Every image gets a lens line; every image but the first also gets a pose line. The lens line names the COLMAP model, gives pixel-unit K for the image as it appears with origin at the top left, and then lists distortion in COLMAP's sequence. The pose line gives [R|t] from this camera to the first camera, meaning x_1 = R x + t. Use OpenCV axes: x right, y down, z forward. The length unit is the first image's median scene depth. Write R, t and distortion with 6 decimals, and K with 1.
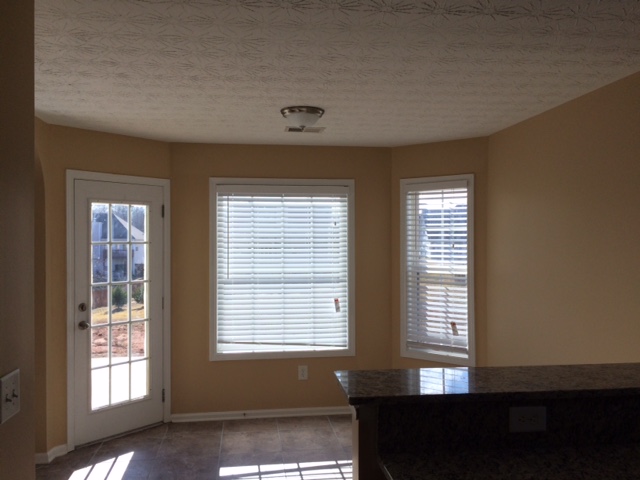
lens RADIAL K [[552.1, 0, 322.6], [0, 552.1, 239.8], [0, 0, 1]] dist [0.017346, 0.002921]
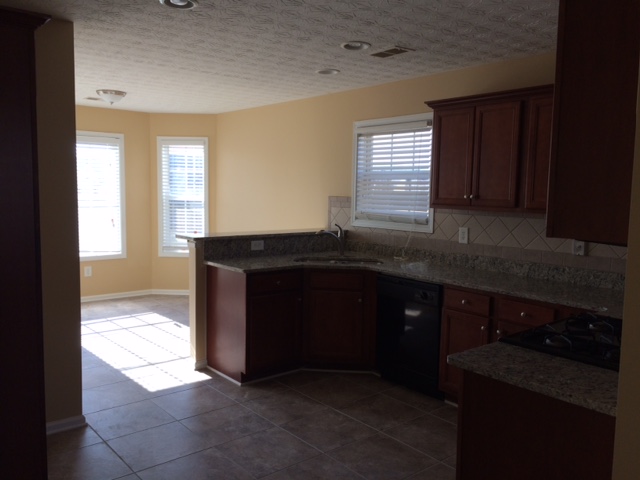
lens RADIAL K [[552.1, 0, 319.4], [0, 552.1, 239.2], [0, 0, 1]] dist [0.017346, 0.002921]
pose [[0.853999, -0.031417, 0.519326, -0.261246], [-0.021859, 0.995127, 0.096146, 0.011345], [-0.519816, -0.093461, 0.849150, -0.488120]]
